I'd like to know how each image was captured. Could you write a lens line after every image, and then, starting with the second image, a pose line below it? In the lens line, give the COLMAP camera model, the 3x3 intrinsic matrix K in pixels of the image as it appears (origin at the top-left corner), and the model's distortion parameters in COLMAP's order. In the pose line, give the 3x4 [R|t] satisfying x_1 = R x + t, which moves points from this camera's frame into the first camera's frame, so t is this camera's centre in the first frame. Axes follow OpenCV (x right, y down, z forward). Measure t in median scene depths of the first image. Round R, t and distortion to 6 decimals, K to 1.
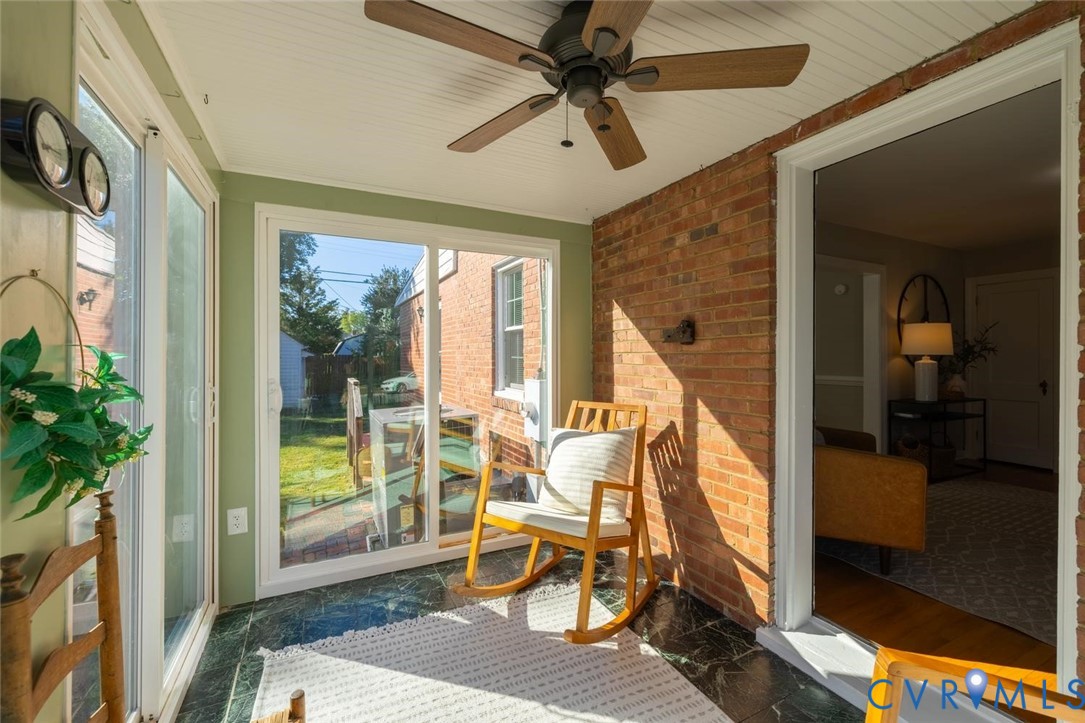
lens RADIAL K [[453.3, 0, 543.5], [0, 453.3, 358.4], [0, 0, 1]] dist [0.004008, 0.000883]
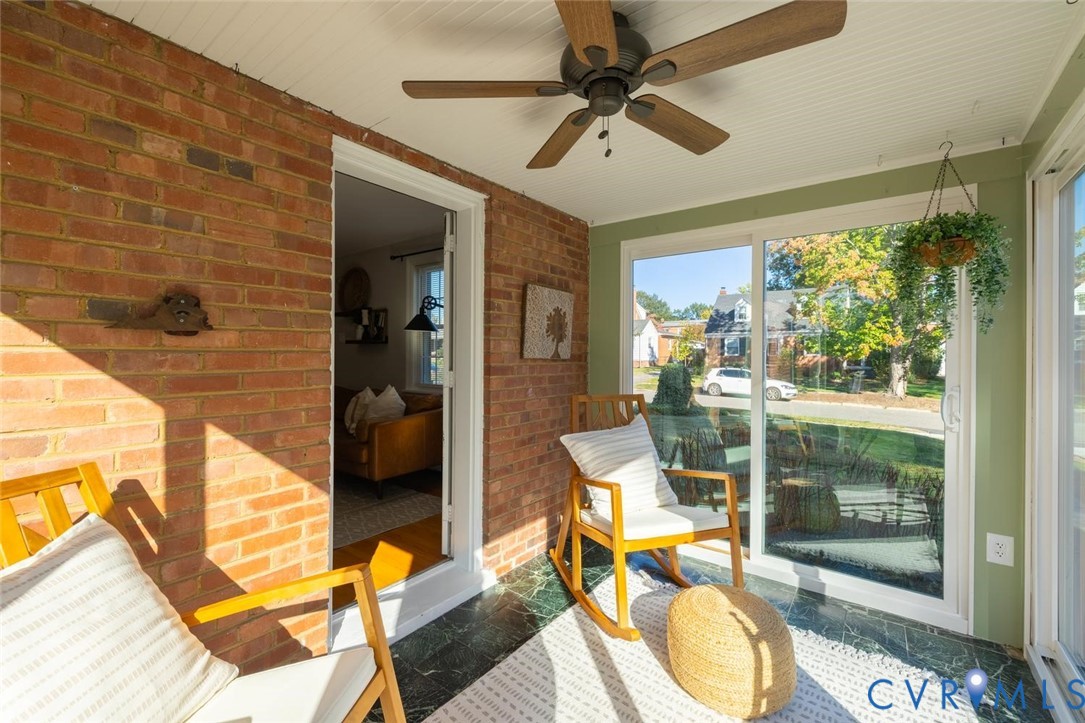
lens RADIAL K [[453.3, 0, 543.3], [0, 453.3, 357.8], [0, 0, 1]] dist [0.004008, 0.000883]
pose [[-0.438263, -0.004601, 0.898835, -0.409211], [0.002648, 0.999976, 0.006410, -0.003934], [-0.898843, 0.005189, -0.438241, 0.829858]]
